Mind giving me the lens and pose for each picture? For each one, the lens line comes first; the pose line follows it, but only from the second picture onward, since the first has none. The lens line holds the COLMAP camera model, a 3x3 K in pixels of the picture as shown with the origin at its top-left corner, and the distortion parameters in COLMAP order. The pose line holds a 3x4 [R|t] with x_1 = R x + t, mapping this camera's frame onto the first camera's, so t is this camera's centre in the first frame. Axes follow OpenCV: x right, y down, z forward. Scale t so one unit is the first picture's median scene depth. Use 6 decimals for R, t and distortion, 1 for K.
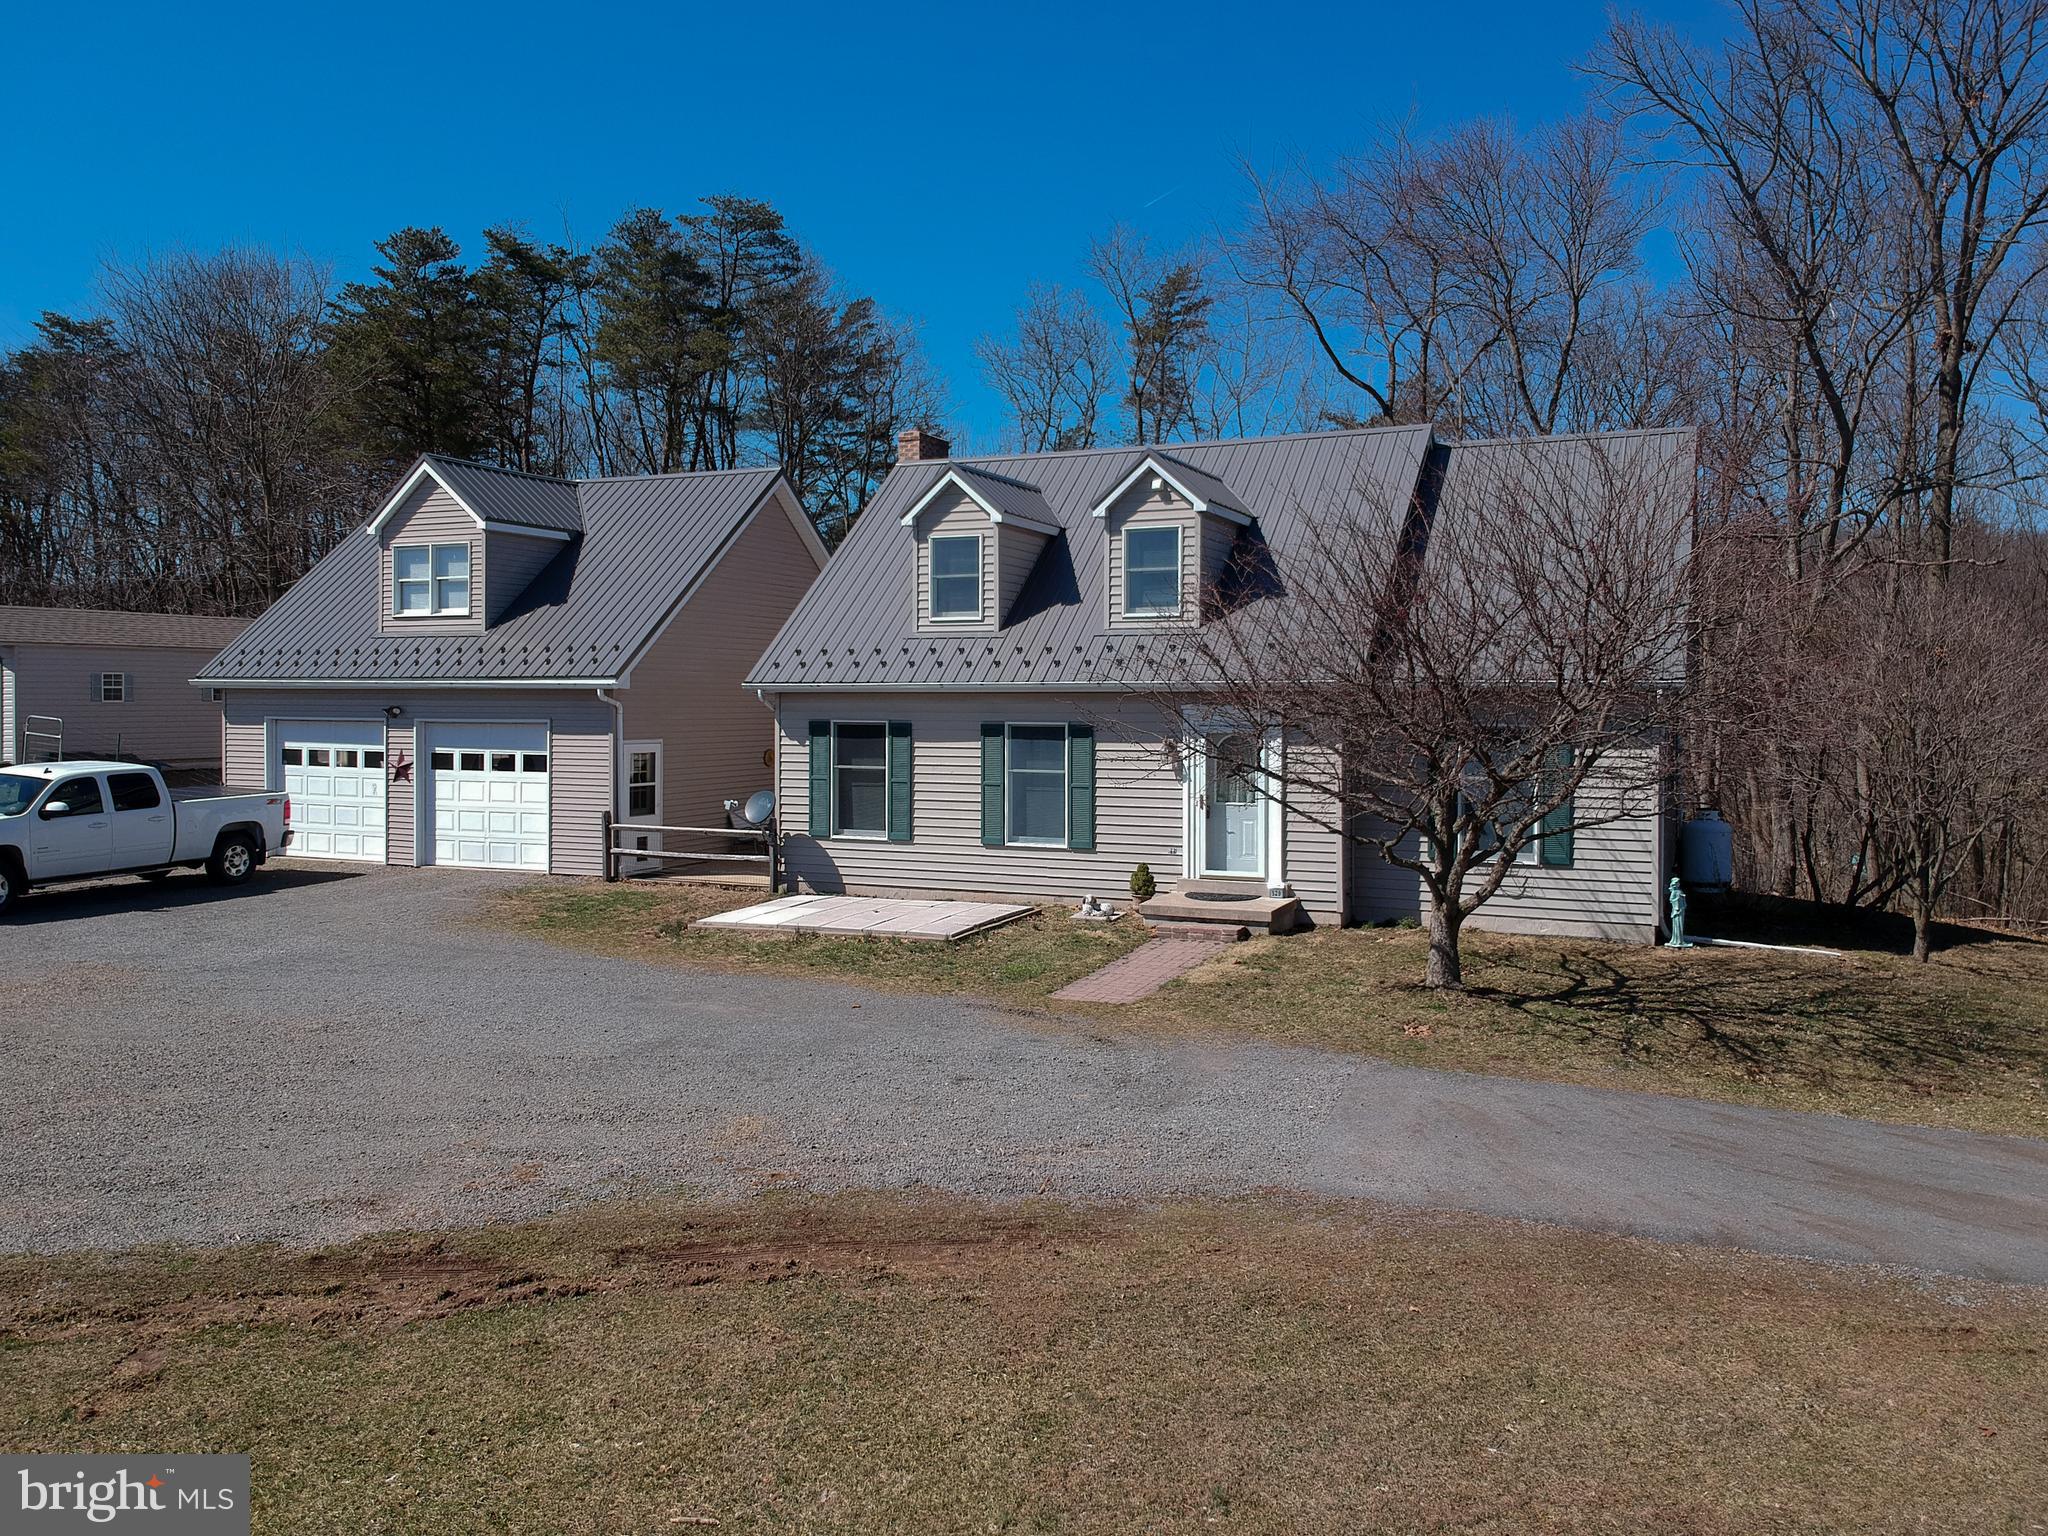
lens RADIAL K [[1559.4, 0, 1030.0], [0, 1559.4, 708.7], [0, 0, 1]] dist [0.062854, -0.007392]
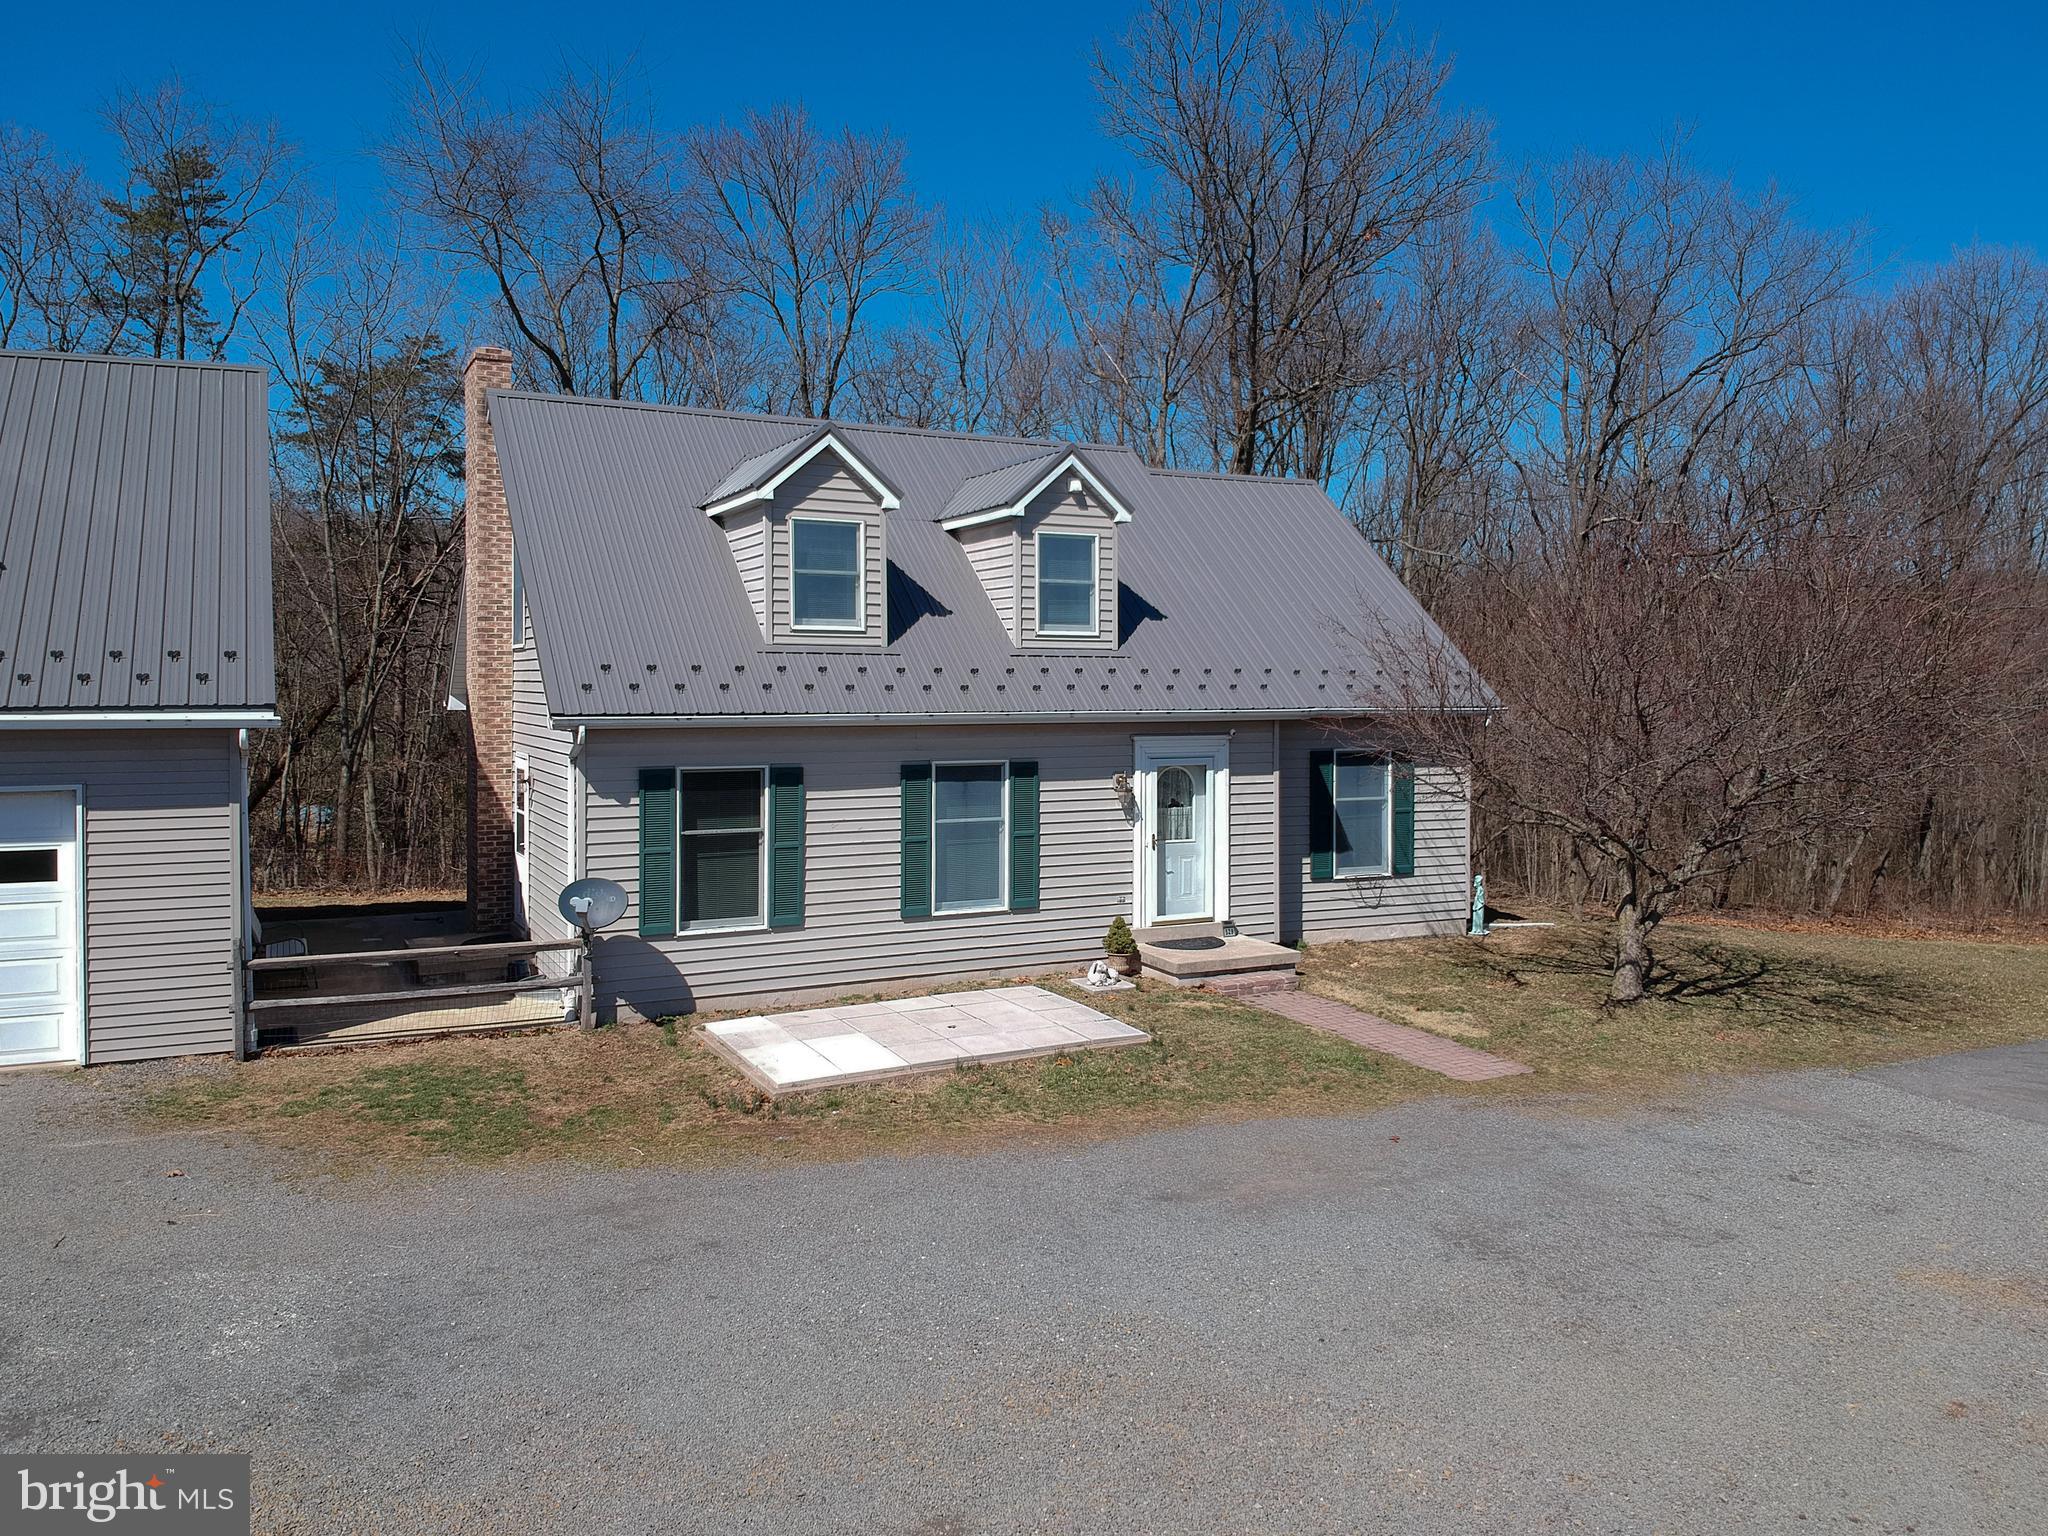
lens RADIAL K [[1532.2, 0, 1056.3], [0, 1532.2, 709.7], [0, 0, 1]] dist [0.128320, -0.260503]
pose [[0.620101, -0.013262, 0.784410, -0.572748], [0.003711, 0.999896, 0.013972, -0.027840], [-0.784513, -0.005753, 0.620086, 0.444756]]
